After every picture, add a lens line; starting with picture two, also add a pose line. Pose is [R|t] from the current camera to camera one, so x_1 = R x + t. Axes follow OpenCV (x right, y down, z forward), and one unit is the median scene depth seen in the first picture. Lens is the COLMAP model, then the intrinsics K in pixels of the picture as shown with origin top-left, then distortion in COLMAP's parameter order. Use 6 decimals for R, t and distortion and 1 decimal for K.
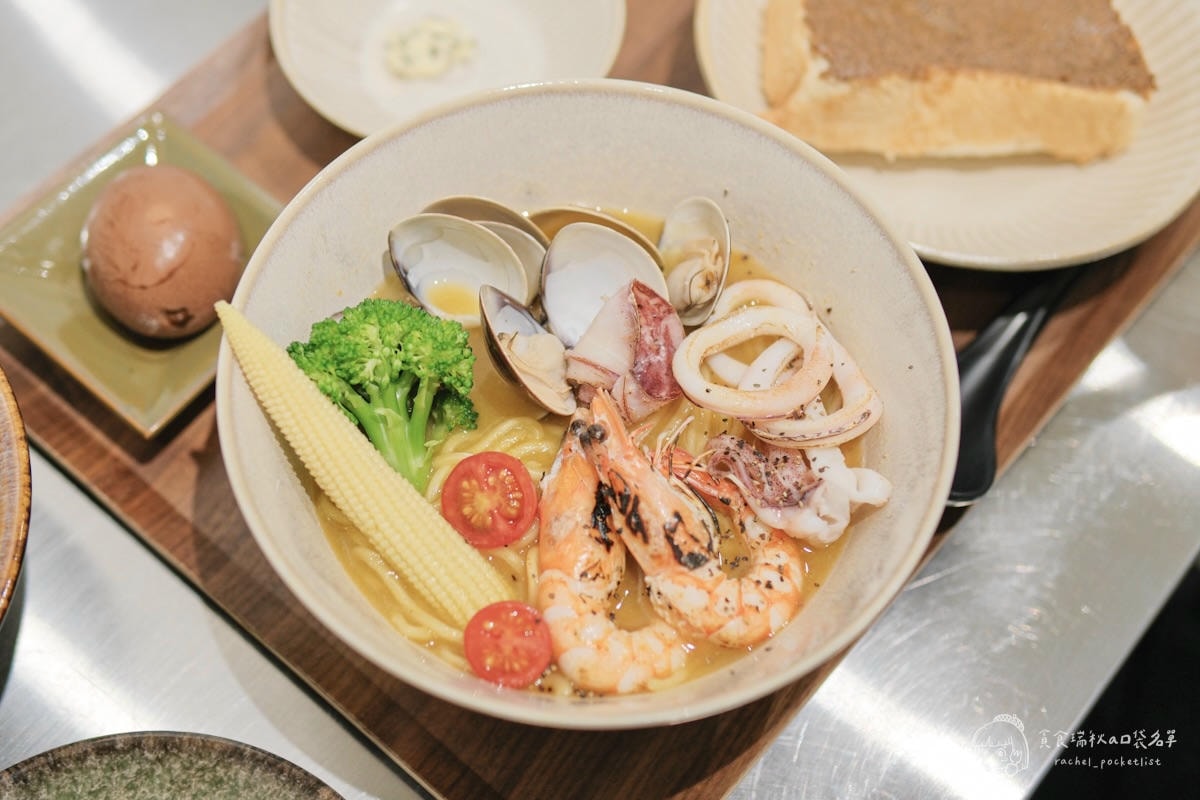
lens RADIAL K [[1636.5, 0, 598.2], [0, 1636.5, 397.4], [0, 0, 1]] dist [0.017895, 0.000000]
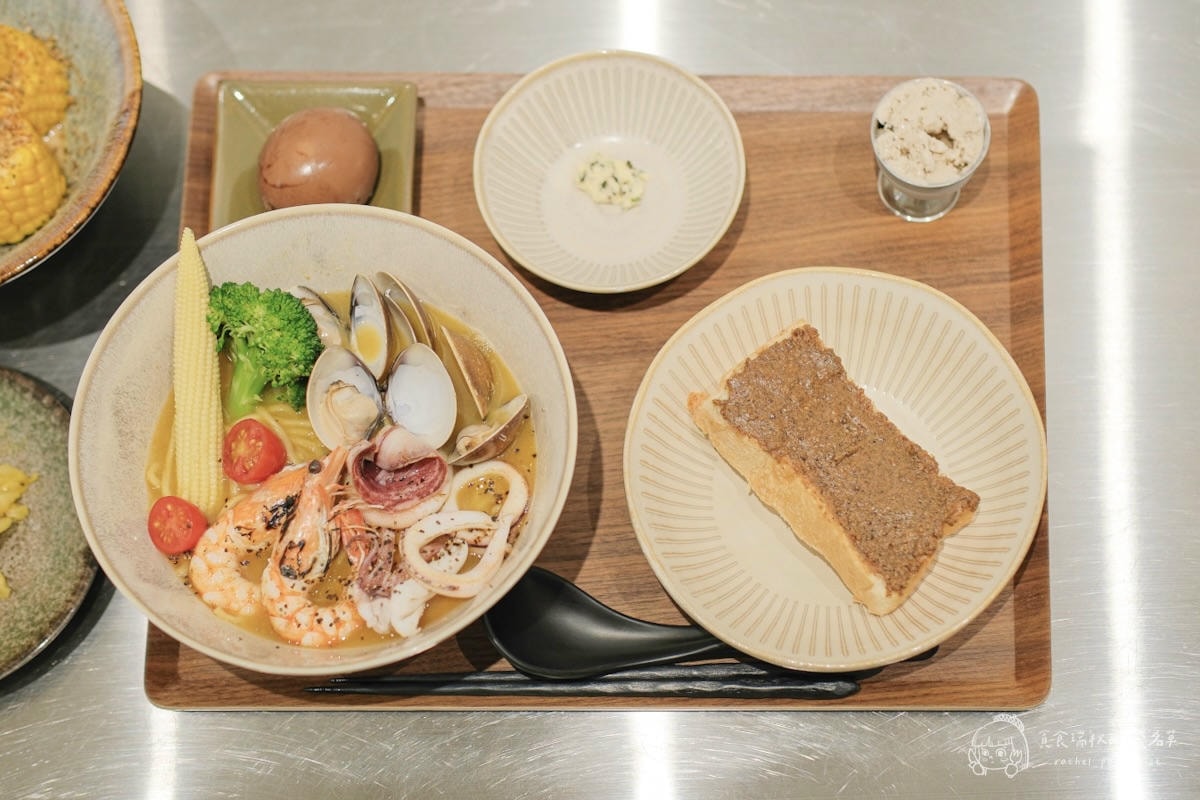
lens RADIAL K [[1636.5, 0, 599.4], [0, 1636.5, 402.4], [0, 0, 1]] dist [0.017895, 0.000000]
pose [[0.690886, 0.690385, -0.214581, 0.461430], [-0.679571, 0.721434, 0.133098, -0.400115], [0.246695, 0.053867, 0.967595, -0.394936]]
